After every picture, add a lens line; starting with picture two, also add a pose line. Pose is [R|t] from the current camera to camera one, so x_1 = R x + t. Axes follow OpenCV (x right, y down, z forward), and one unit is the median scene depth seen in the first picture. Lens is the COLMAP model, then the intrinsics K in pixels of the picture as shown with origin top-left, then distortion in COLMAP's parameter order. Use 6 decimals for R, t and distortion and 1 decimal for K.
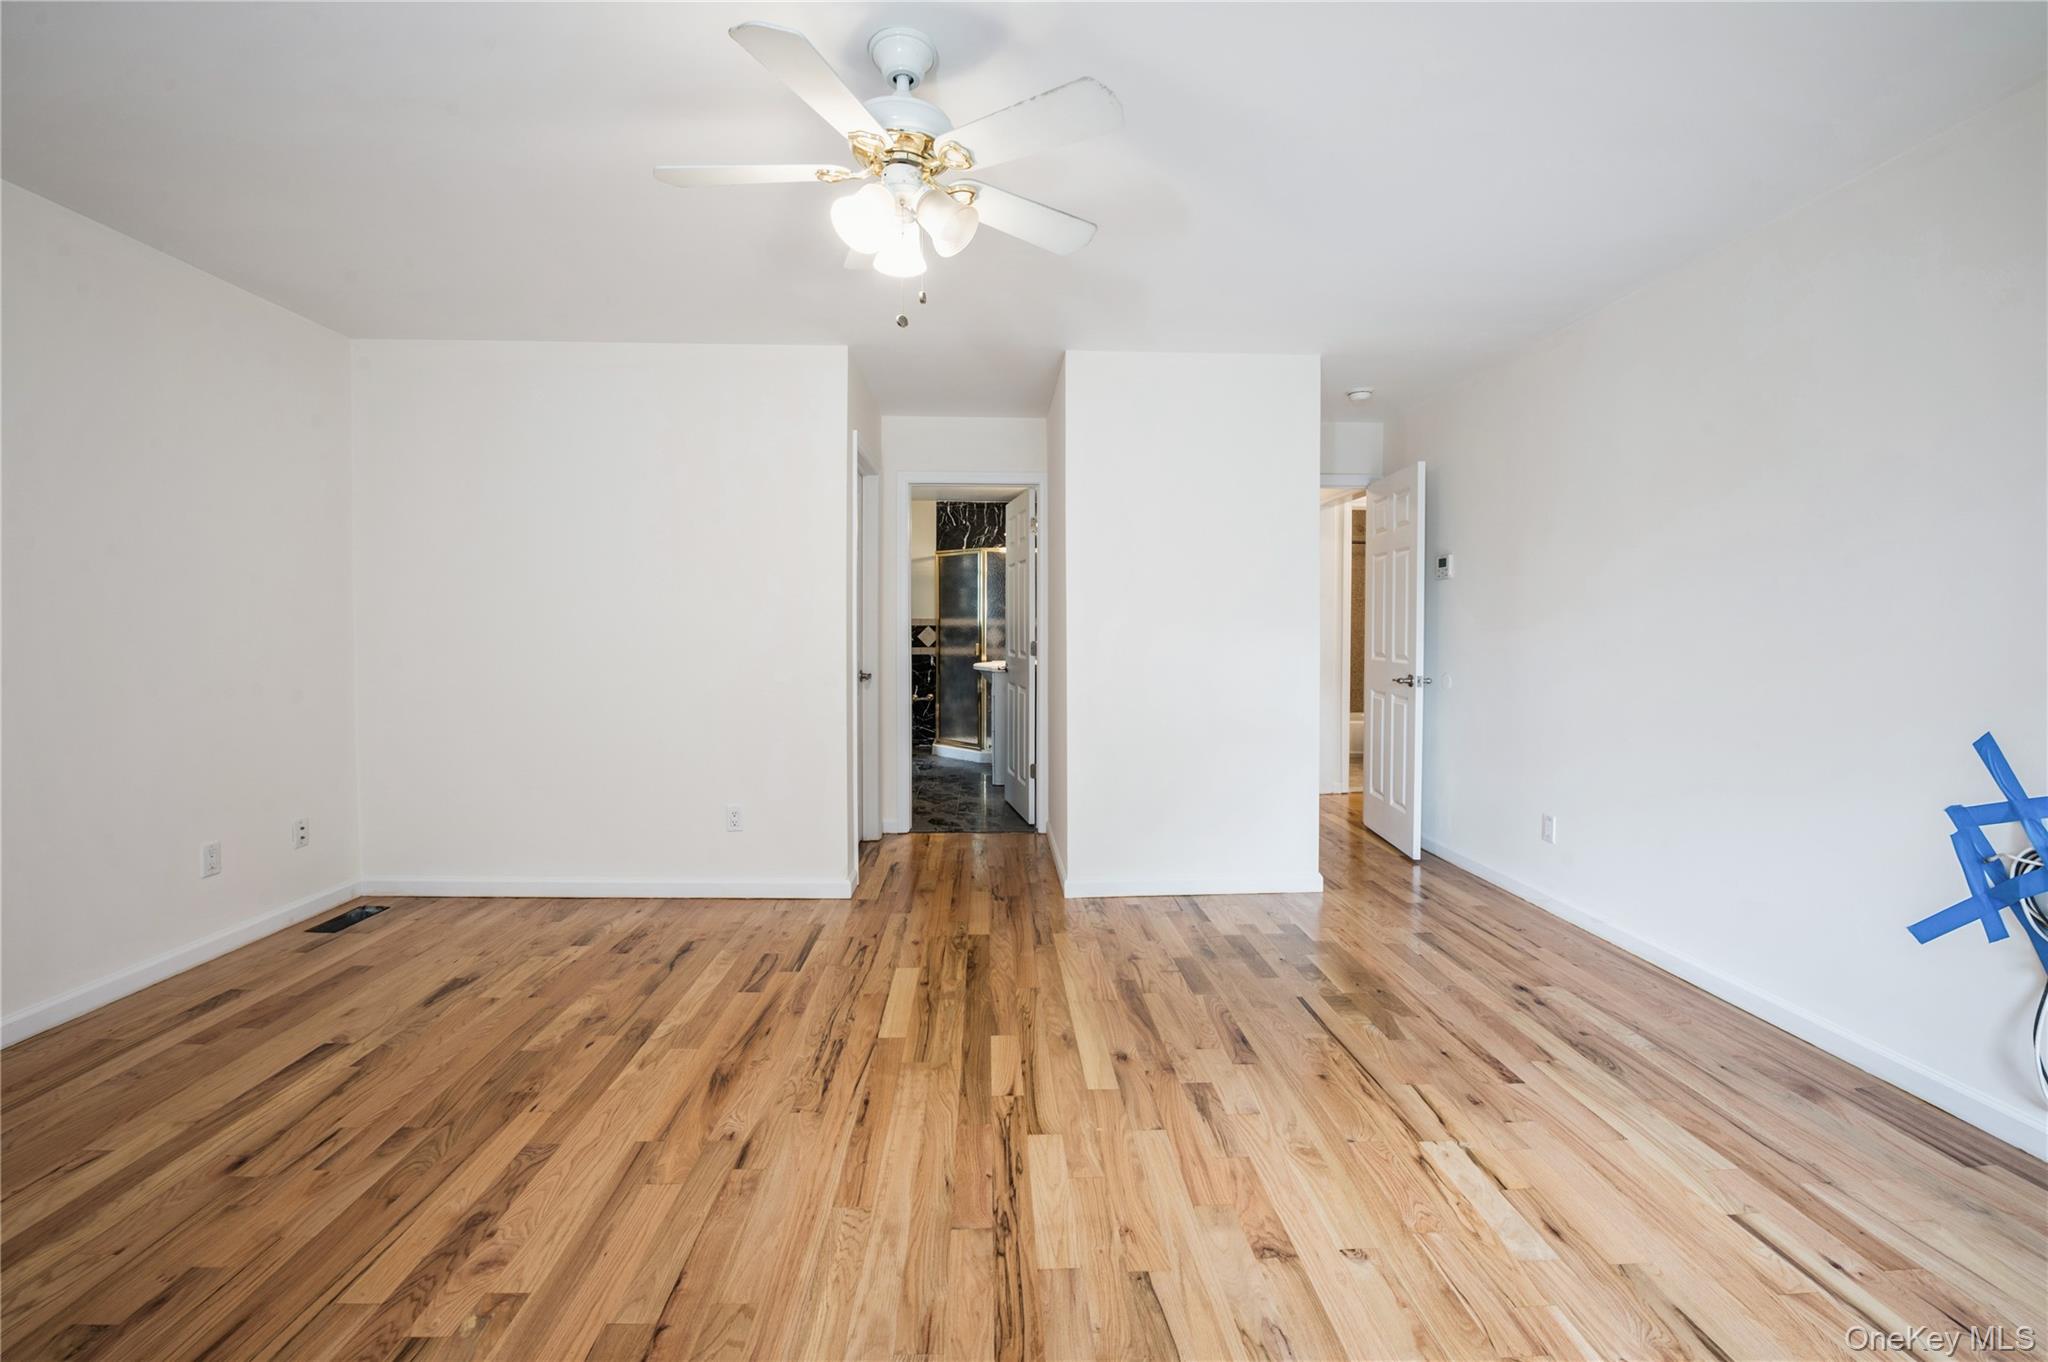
lens RADIAL K [[828.4, 0, 1008.5], [0, 828.4, 647.3], [0, 0, 1]] dist [-0.021793, 0.000417]
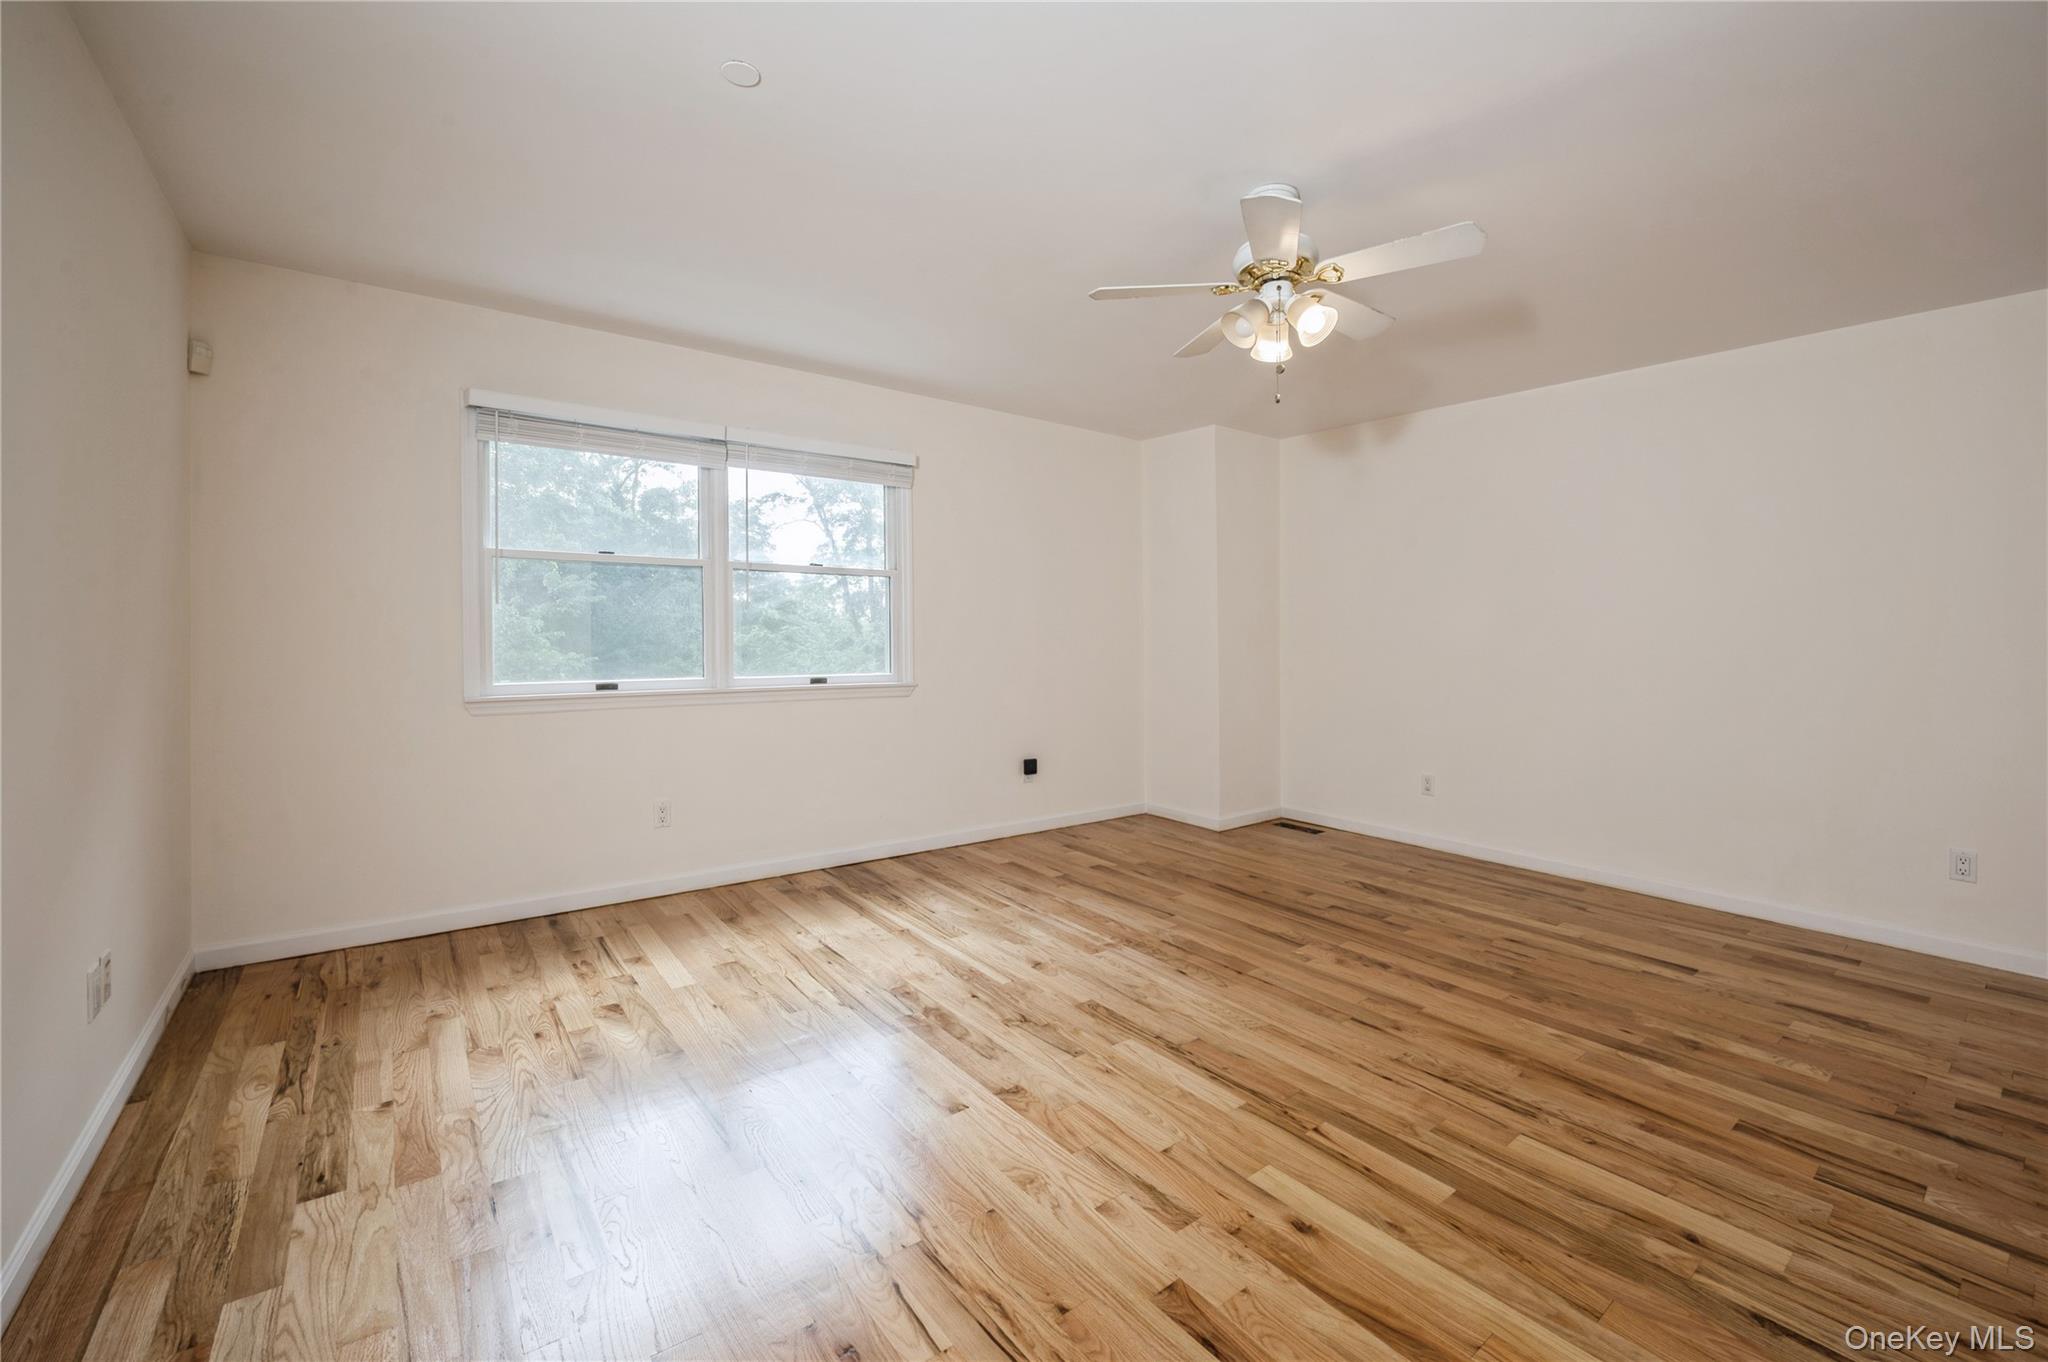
lens RADIAL K [[841.8, 0, 1023.1], [0, 841.8, 640.9], [0, 0, 1]] dist [-0.022120, 0.001068]
pose [[-0.809065, -0.008382, -0.587659, 0.848813], [-0.029977, 0.999185, 0.027020, -0.022848], [0.586954, 0.039477, -0.808657, 1.586607]]
